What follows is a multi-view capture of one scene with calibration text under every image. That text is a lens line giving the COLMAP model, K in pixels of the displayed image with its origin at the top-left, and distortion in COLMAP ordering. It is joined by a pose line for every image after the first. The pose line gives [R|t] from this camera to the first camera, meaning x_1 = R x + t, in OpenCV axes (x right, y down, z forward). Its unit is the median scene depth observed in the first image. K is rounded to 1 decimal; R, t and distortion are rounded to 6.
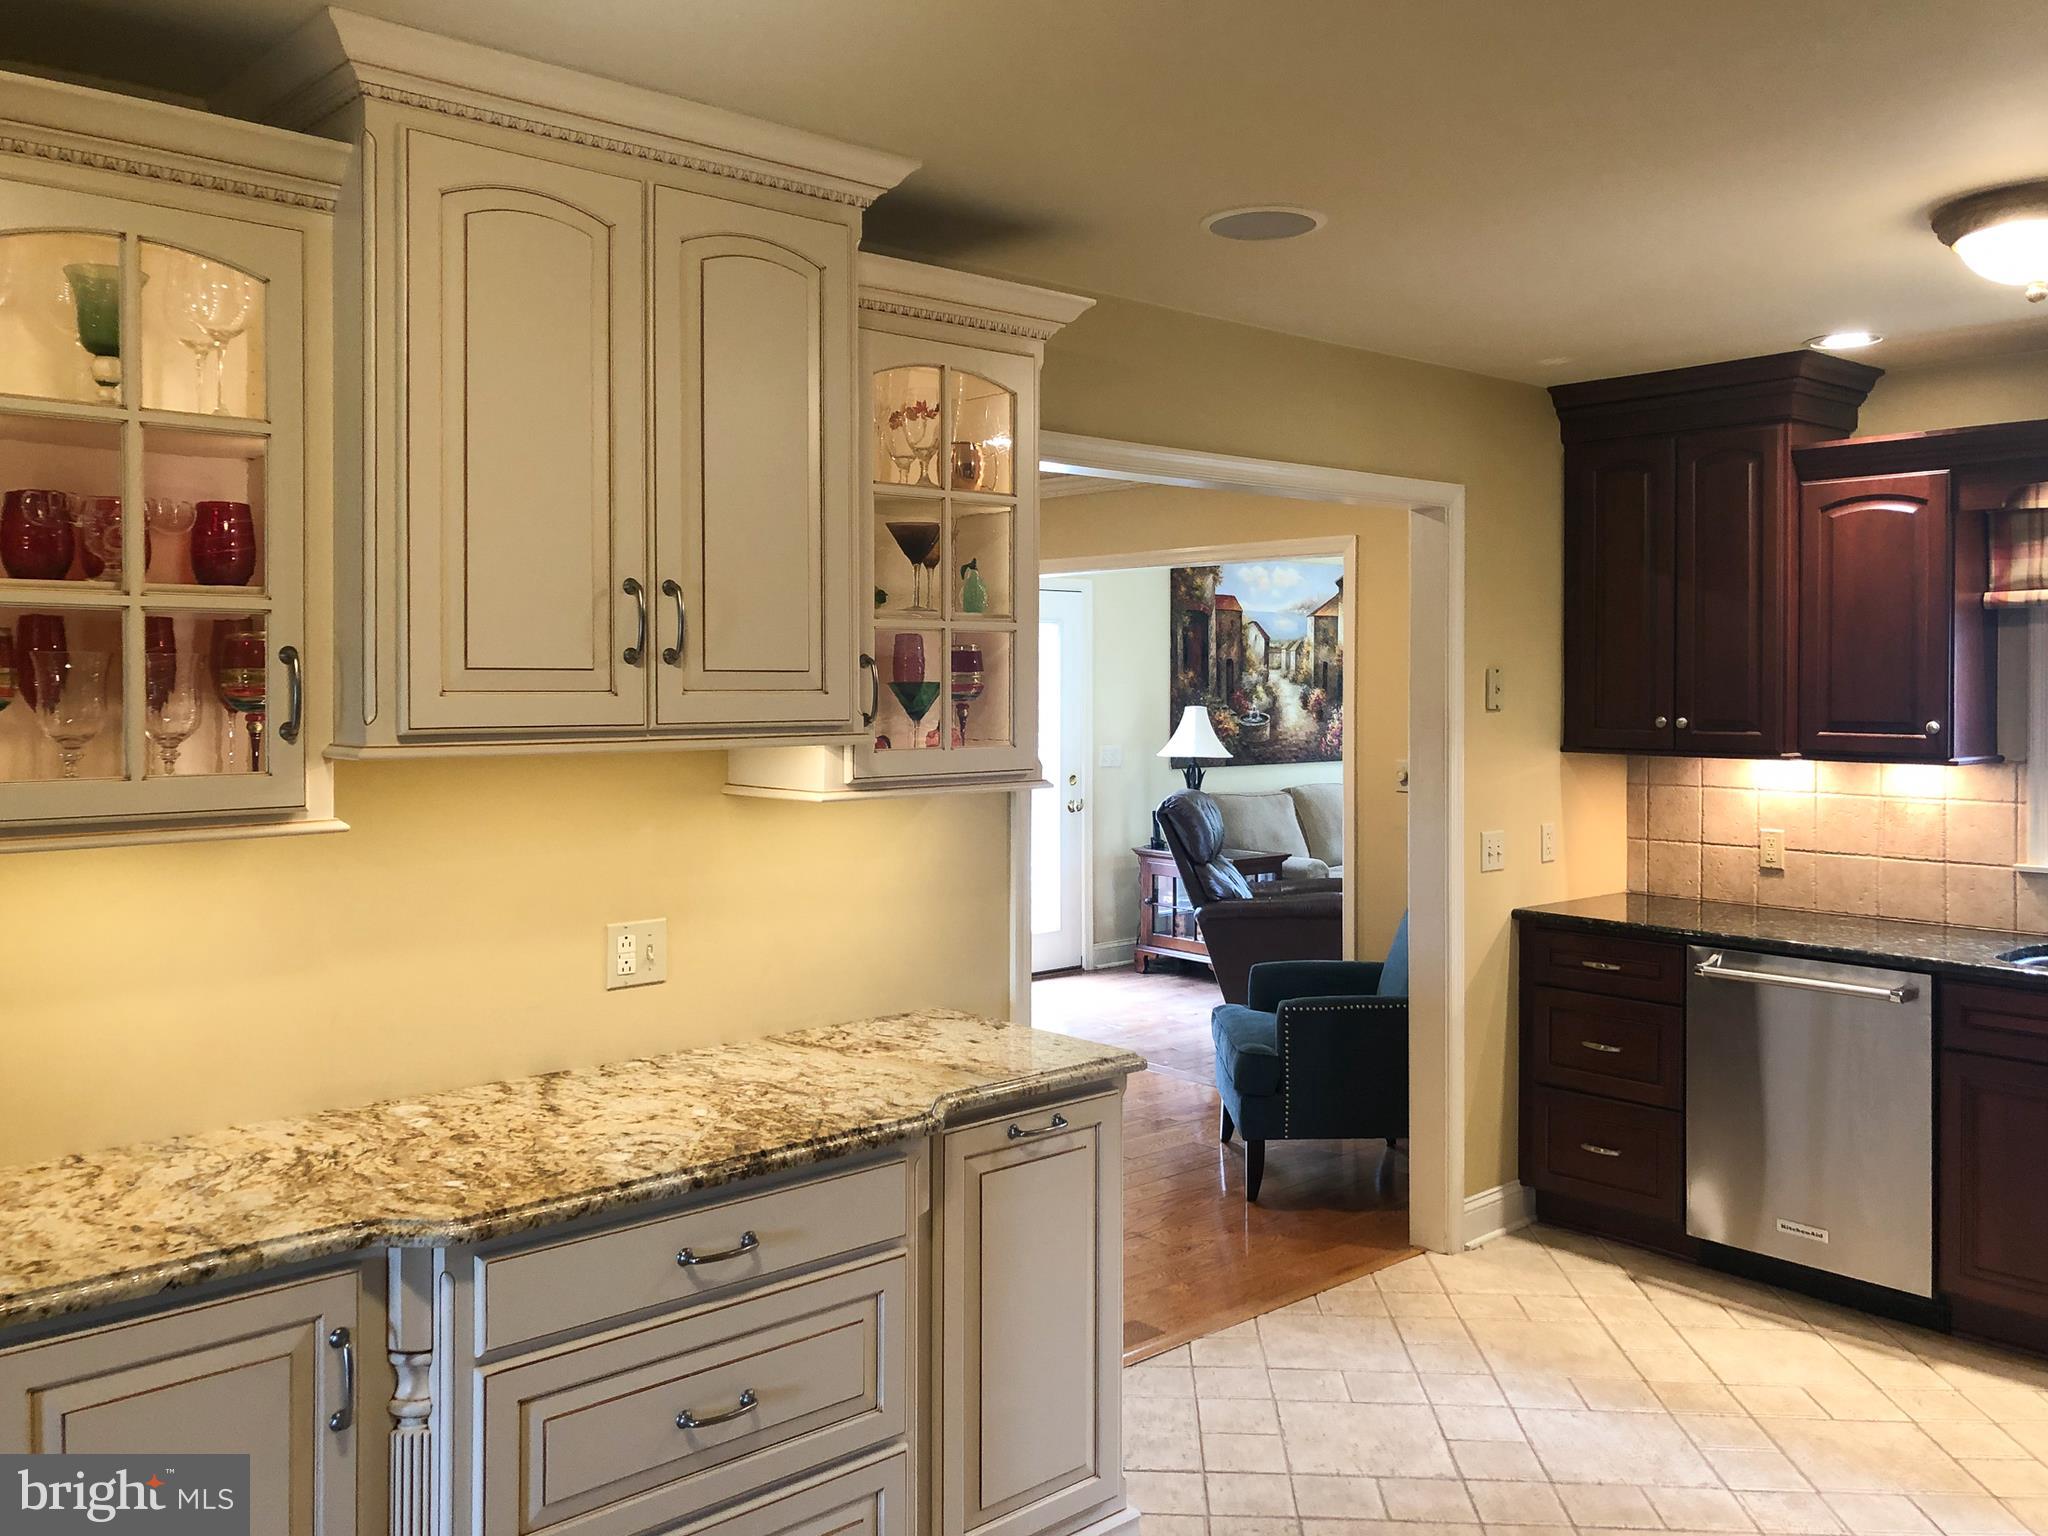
lens RADIAL K [[1719.5, 0, 1024.6], [0, 1719.5, 758.9], [0, 0, 1]] dist [0.034229, -0.045425]
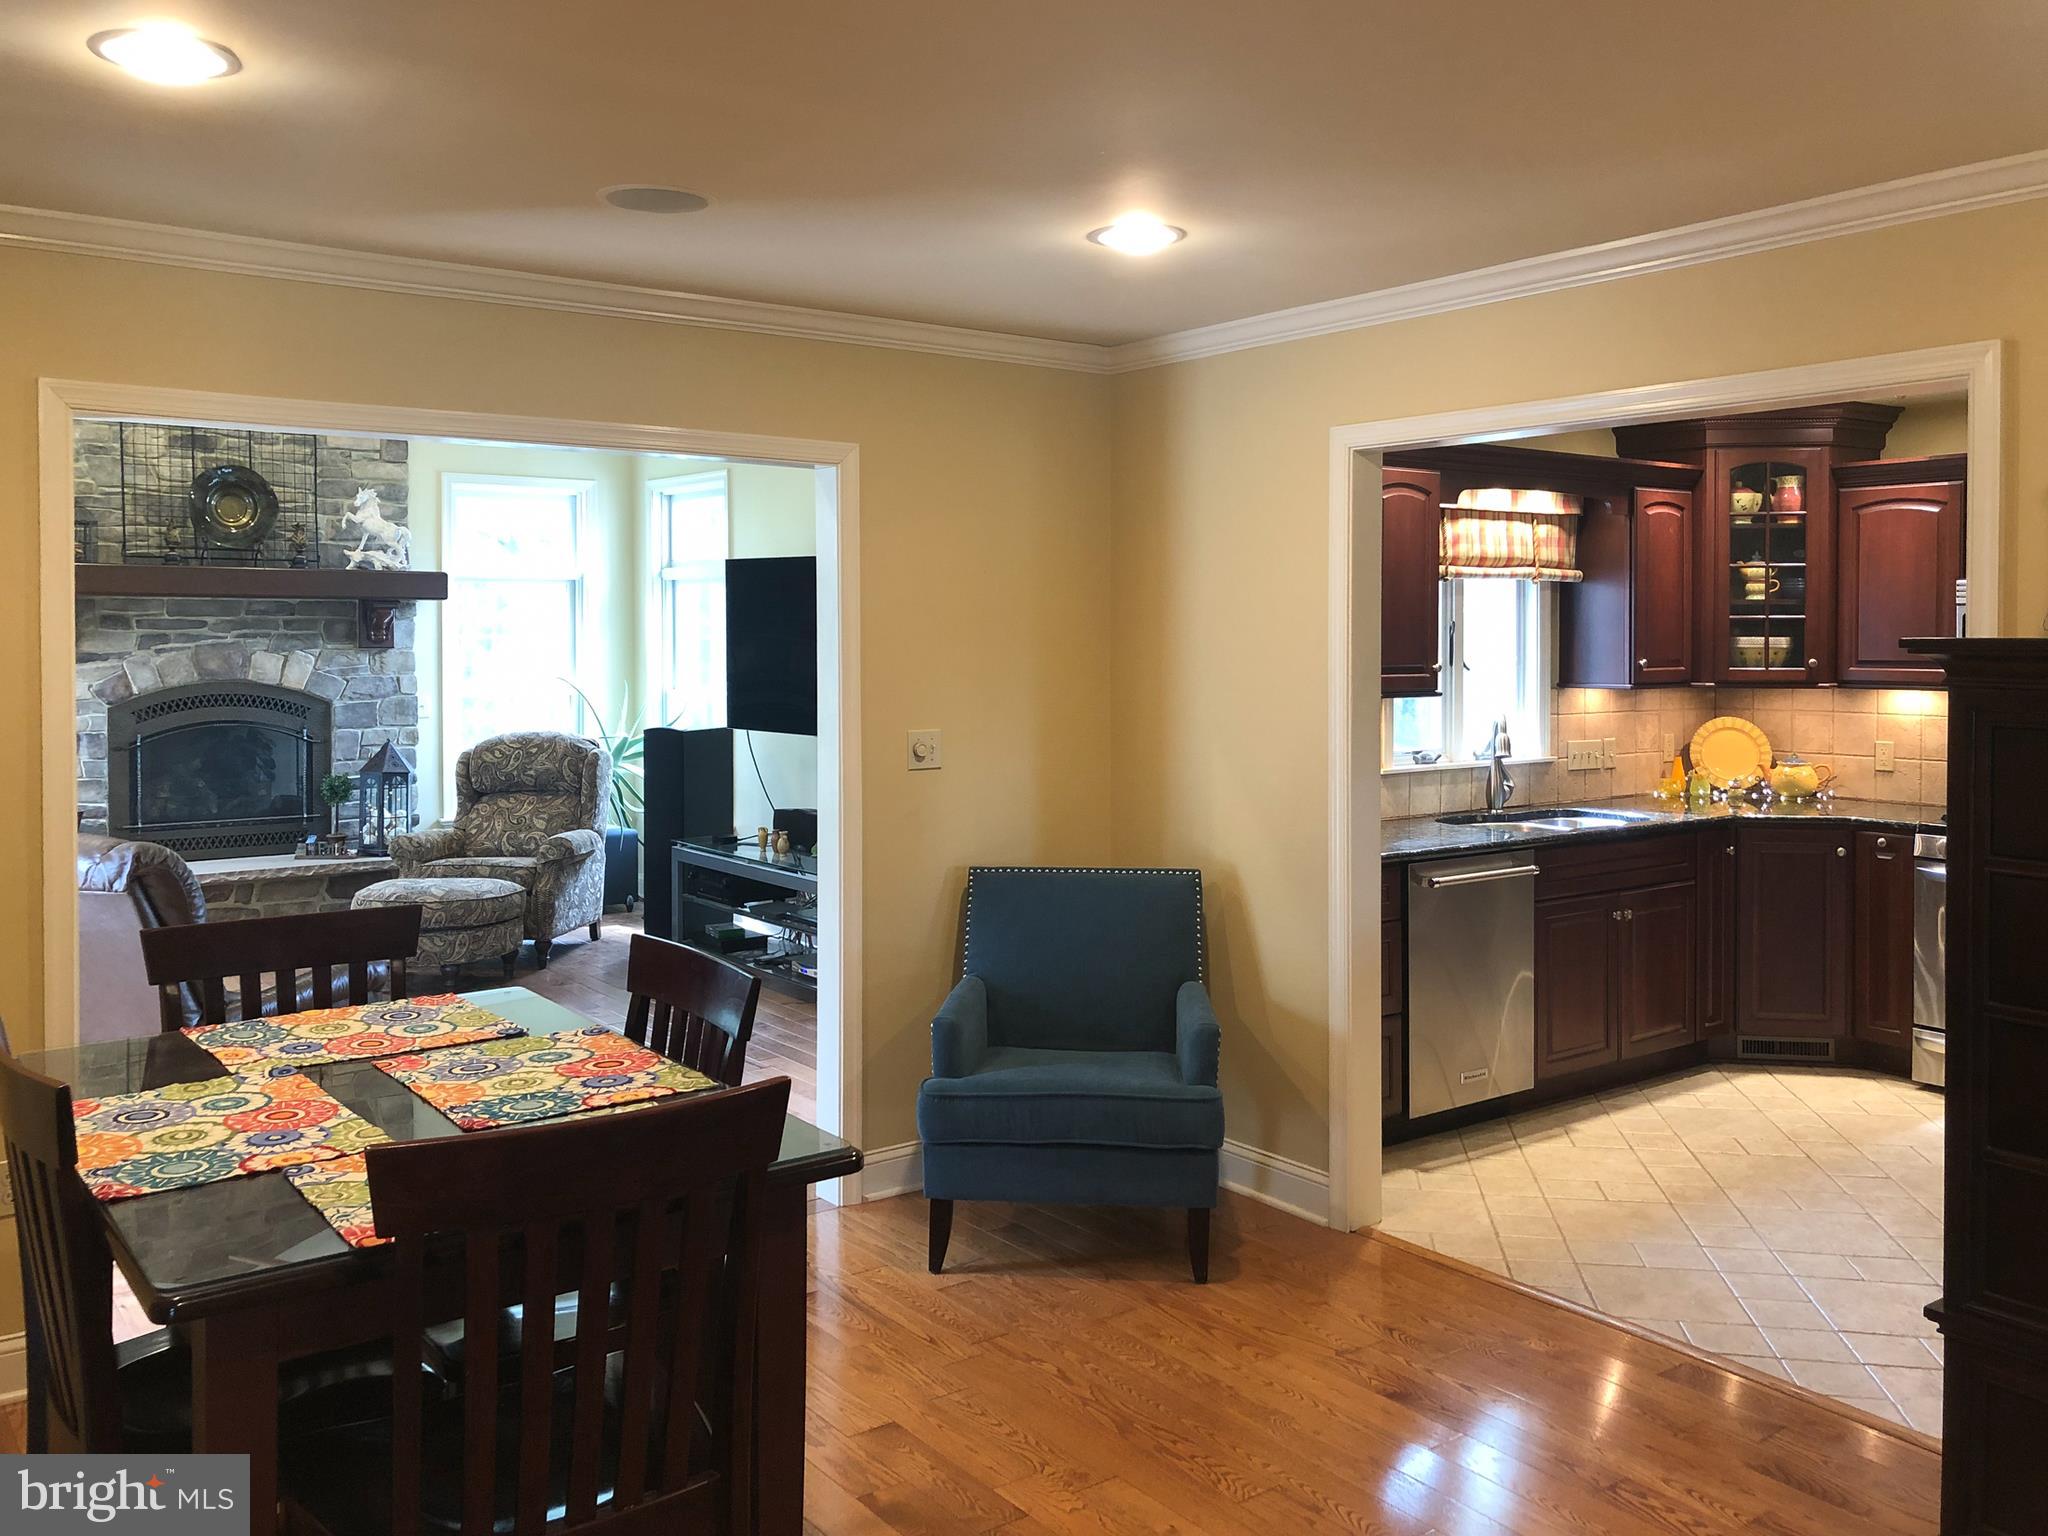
lens RADIAL K [[1719.5, 0, 1049.4], [0, 1719.5, 668.1], [0, 0, 1]] dist [0.034229, -0.045425]
pose [[0.083854, -0.021389, 0.996249, -0.698326], [0.047362, 0.998725, 0.017456, -0.047297], [-0.995352, 0.045720, 0.084760, 1.037106]]
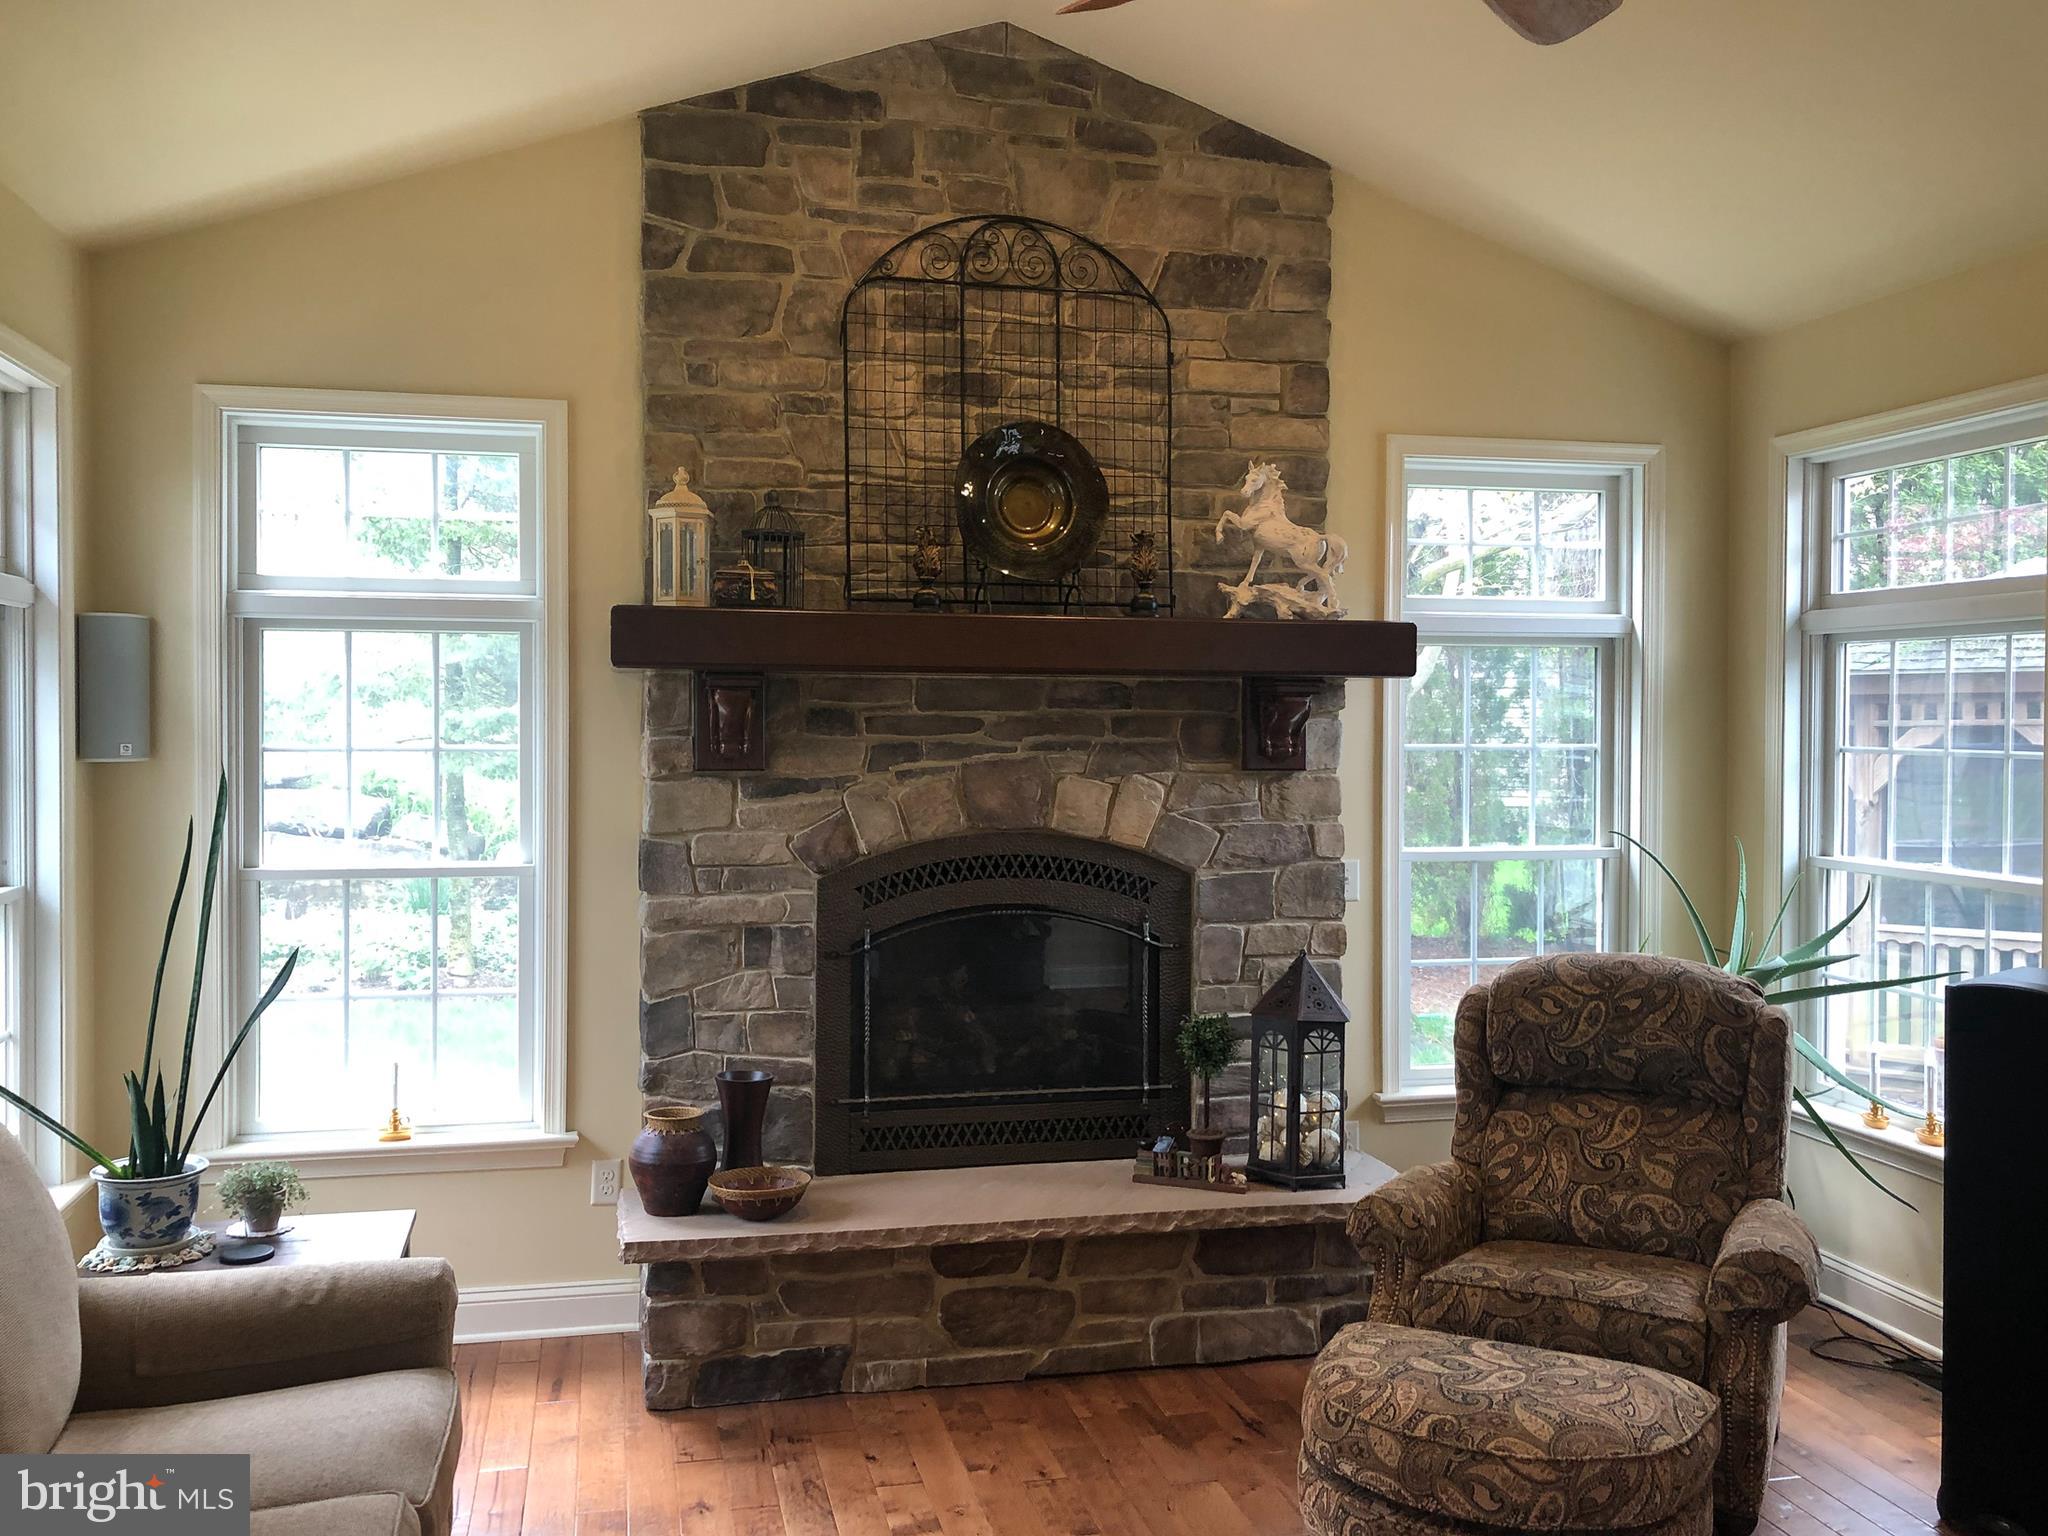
lens RADIAL K [[1719.5, 0, 986.6], [0, 1719.5, 745.4], [0, 0, 1]] dist [0.034229, -0.045425]
pose [[0.488145, -0.007524, 0.872730, 0.138367], [0.039381, 0.999134, -0.013413, -0.076791], [-0.871873, 0.040916, 0.488019, 1.560967]]
